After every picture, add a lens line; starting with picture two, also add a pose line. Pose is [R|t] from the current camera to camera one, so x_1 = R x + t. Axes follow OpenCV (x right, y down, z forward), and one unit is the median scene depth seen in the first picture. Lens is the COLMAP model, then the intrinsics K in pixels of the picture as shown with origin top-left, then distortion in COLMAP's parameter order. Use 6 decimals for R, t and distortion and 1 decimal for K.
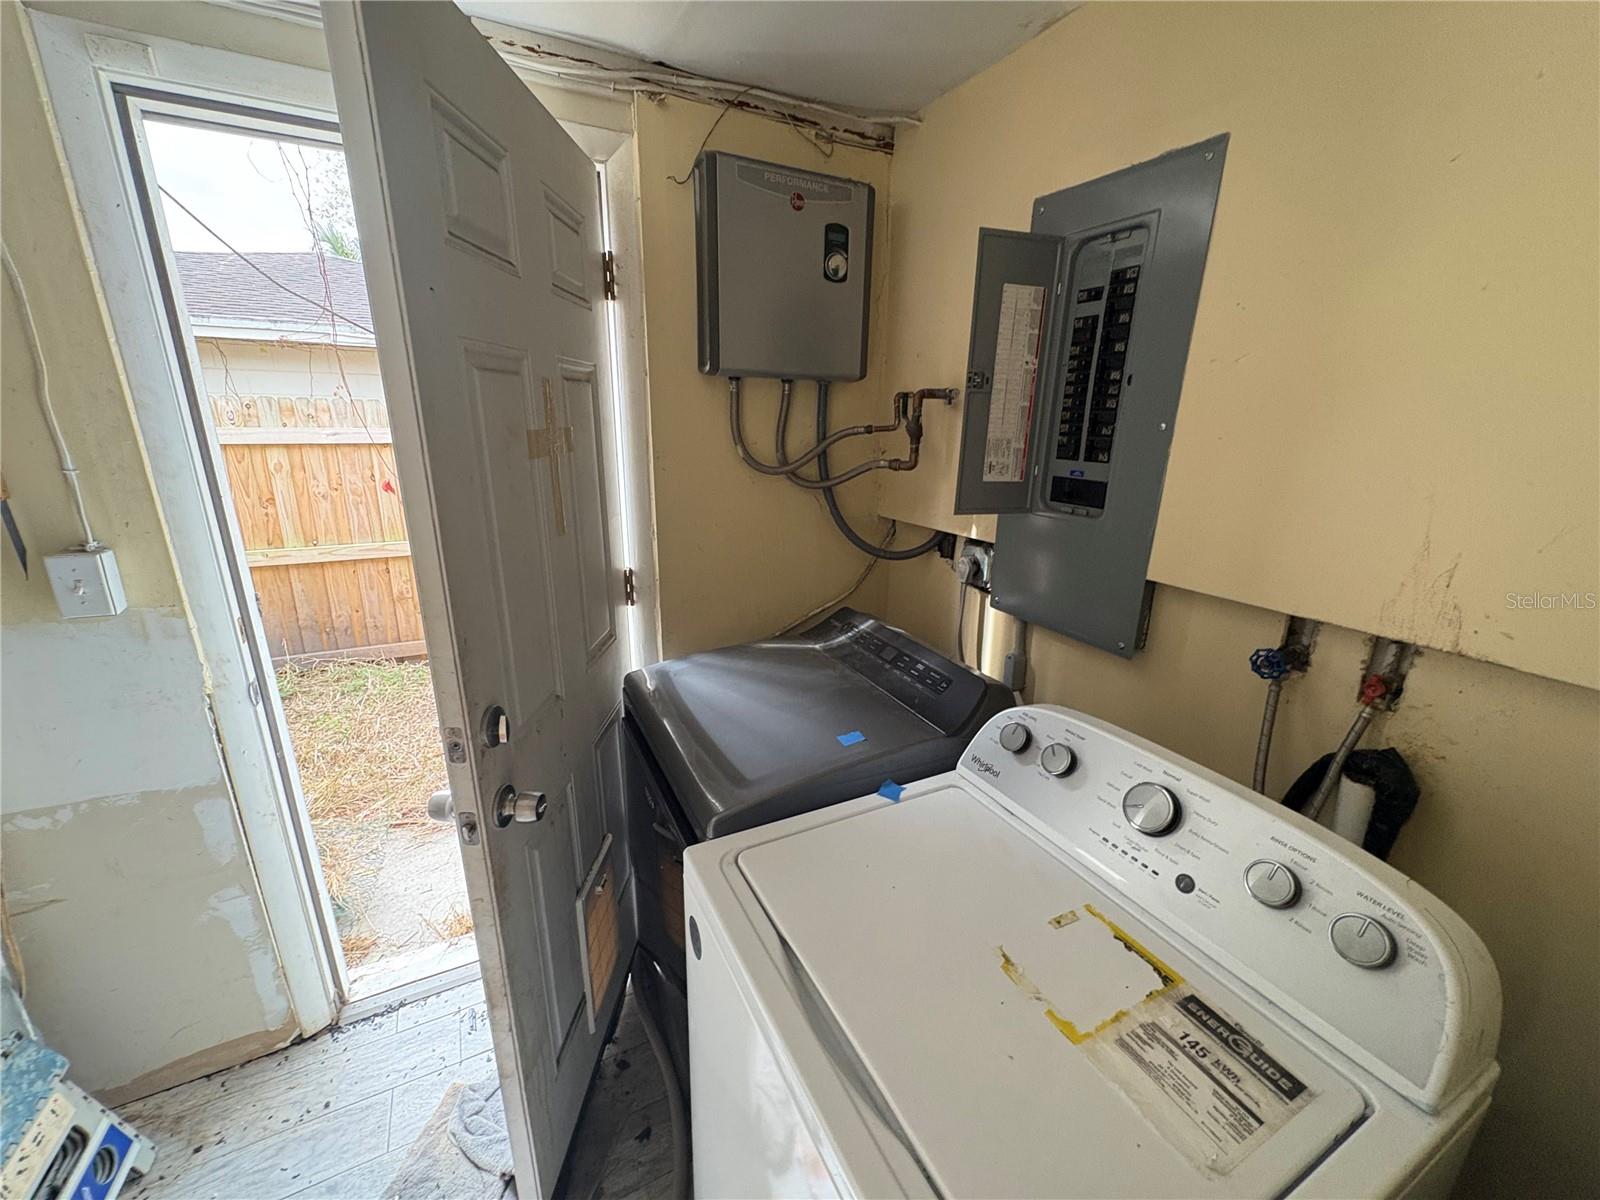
lens RADIAL K [[634.4, 0, 806.3], [0, 634.4, 605.5], [0, 0, 1]] dist [-0.001243, 0.000775]
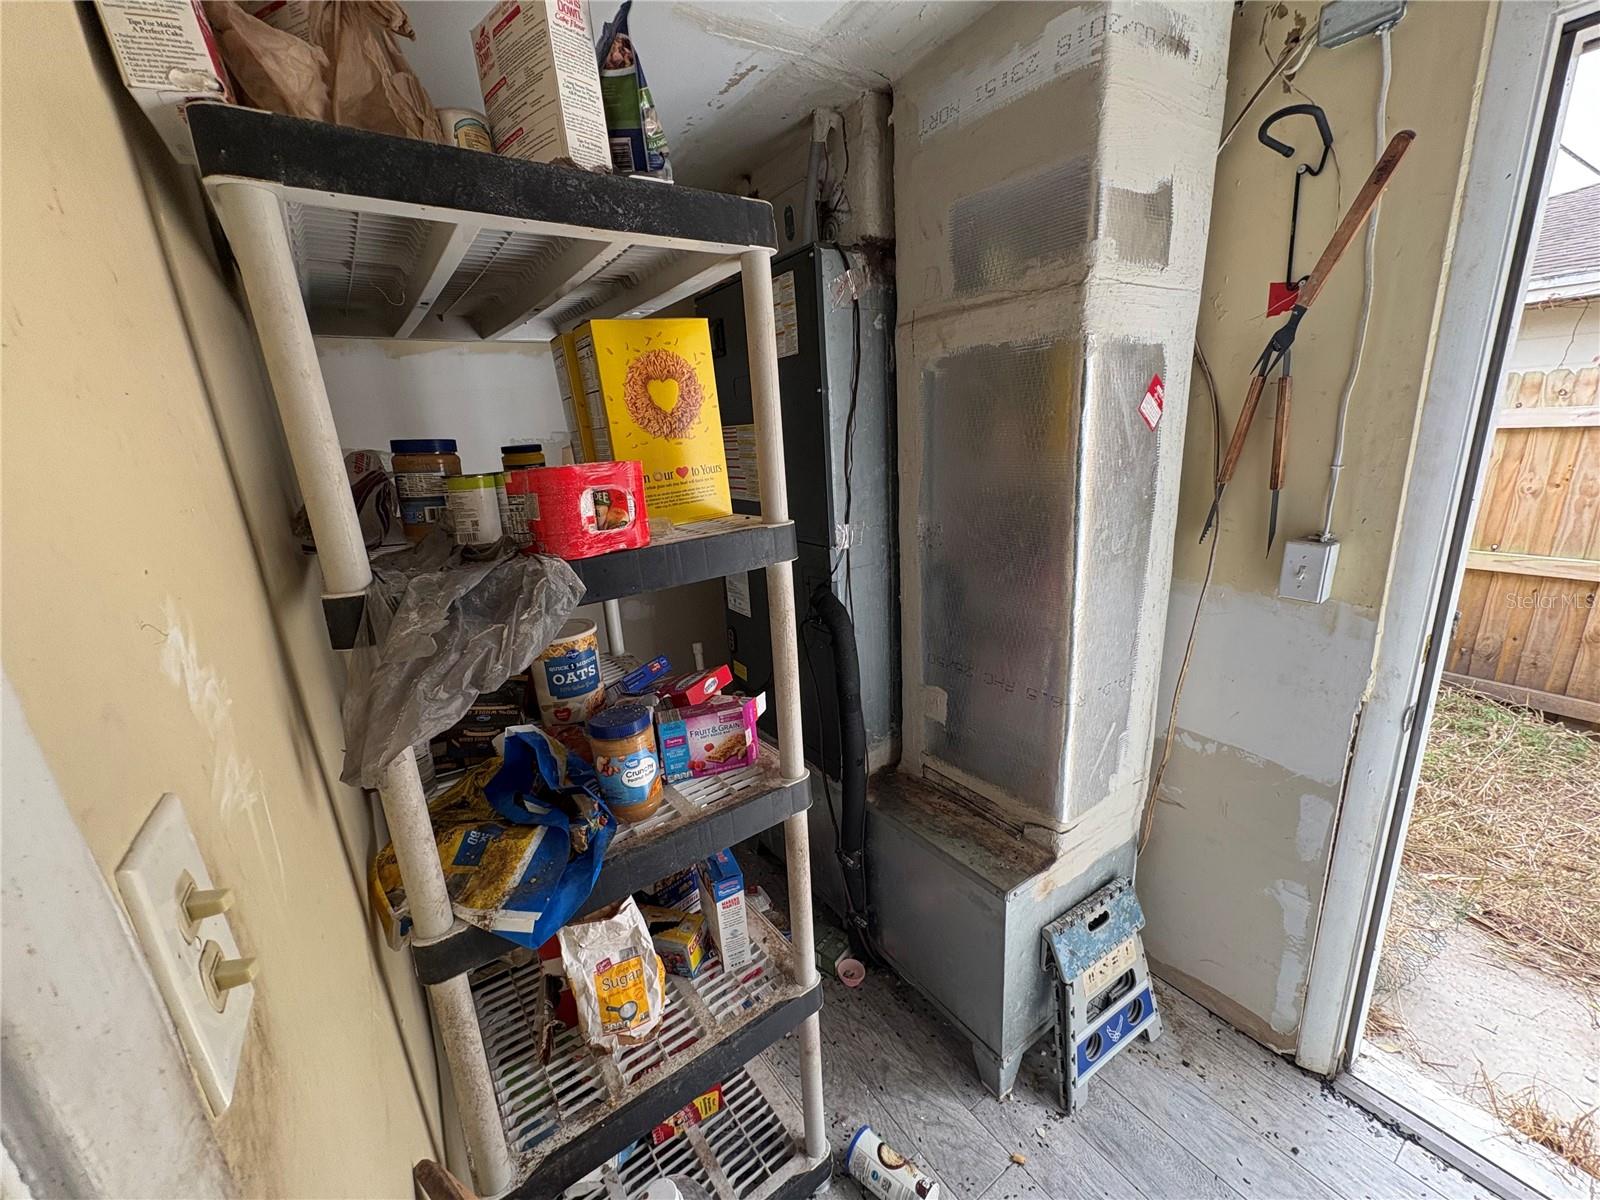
lens RADIAL K [[634.4, 0, 811.3], [0, 634.4, 594.8], [0, 0, 1]] dist [-0.001243, 0.000775]
pose [[0.135274, 0.238970, -0.961558, -0.157972], [-0.222053, 0.953105, 0.205631, -0.022778], [0.965605, 0.185700, 0.181994, -0.005550]]
